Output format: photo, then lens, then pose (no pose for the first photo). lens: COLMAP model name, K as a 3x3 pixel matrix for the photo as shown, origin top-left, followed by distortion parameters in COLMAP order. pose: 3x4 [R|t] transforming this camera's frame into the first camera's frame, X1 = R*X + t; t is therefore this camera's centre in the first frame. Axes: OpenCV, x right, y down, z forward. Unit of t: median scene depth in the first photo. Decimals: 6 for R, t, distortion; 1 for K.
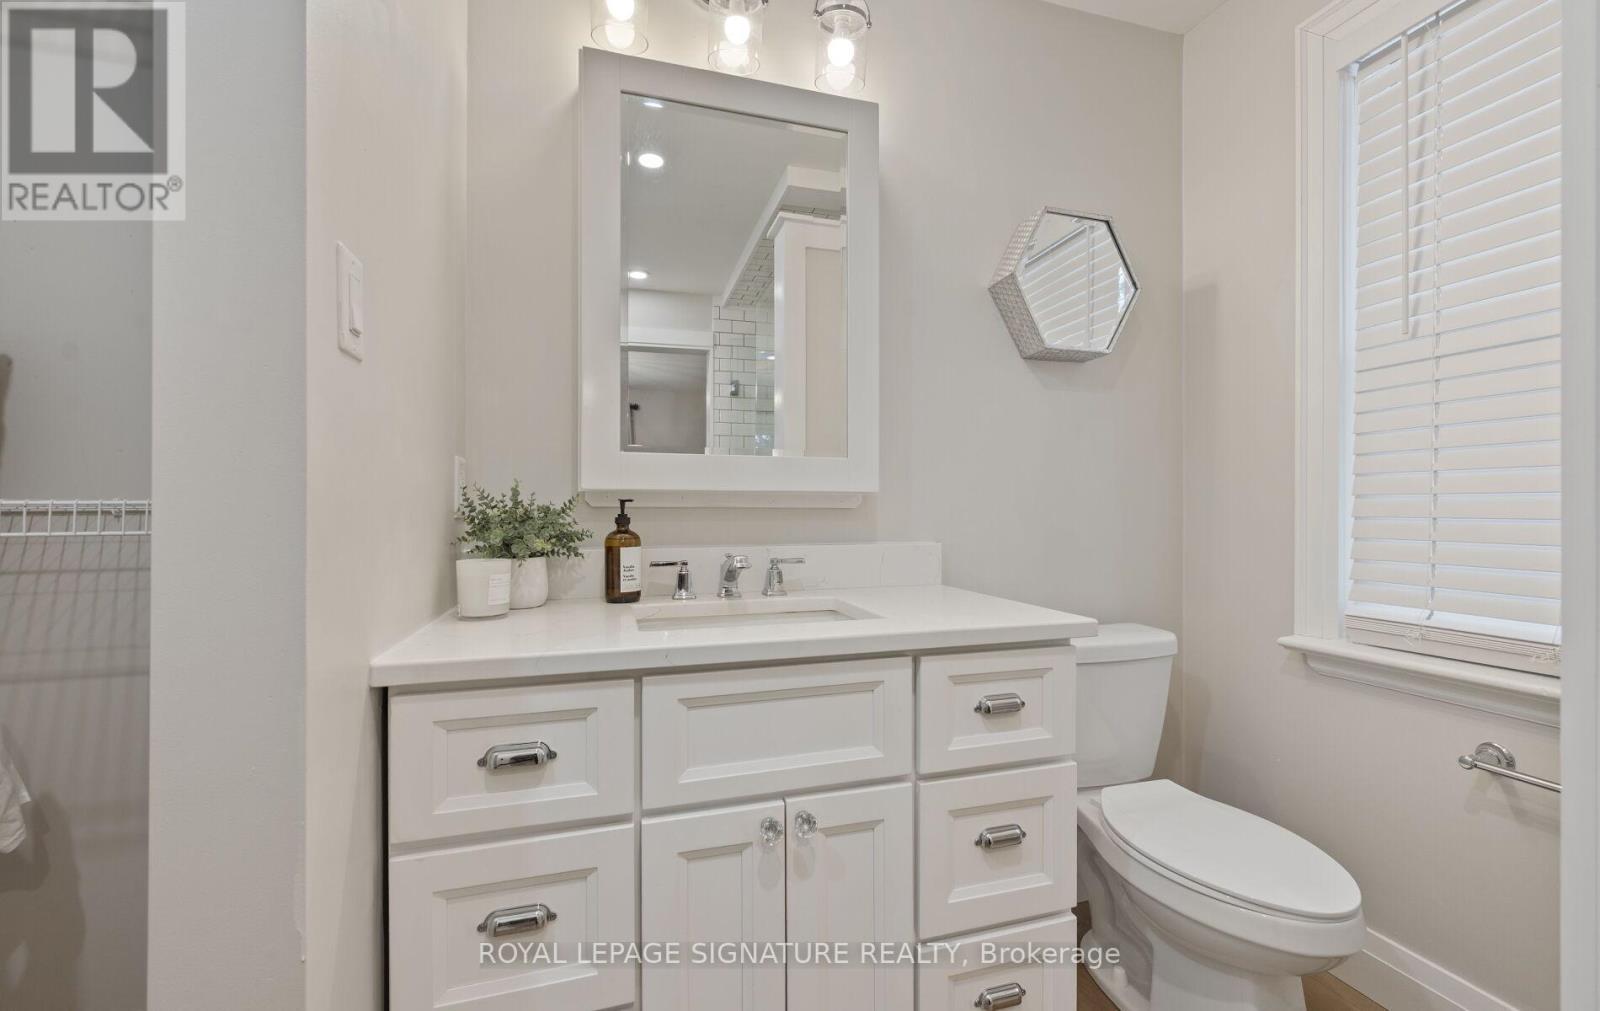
lens RADIAL K [[649.5, 0, 787.0], [0, 649.5, 514.0], [0, 0, 1]] dist [0.003586, 0.000544]
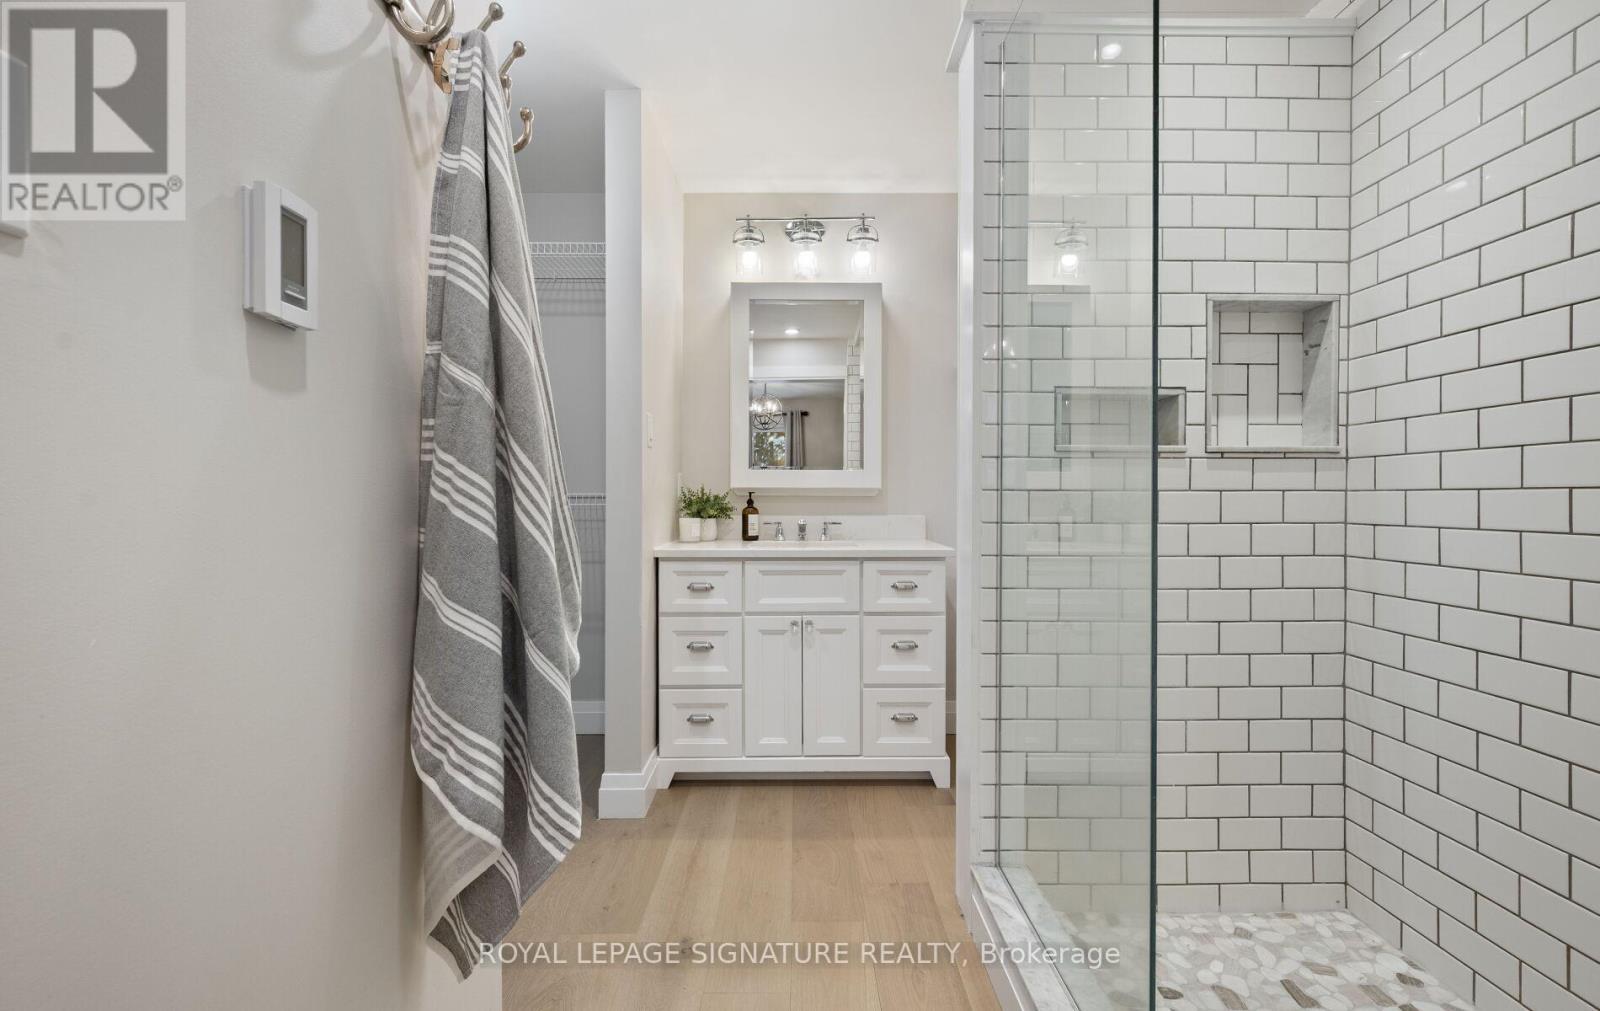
lens RADIAL K [[649.5, 0, 807.3], [0, 649.5, 500.3], [0, 0, 1]] dist [0.003586, 0.000544]
pose [[0.965594, 0.001928, -0.260046, 0.521732], [-0.002077, 0.999998, -0.000301, 0.004902], [0.260045, 0.000831, 0.965596, -1.089229]]
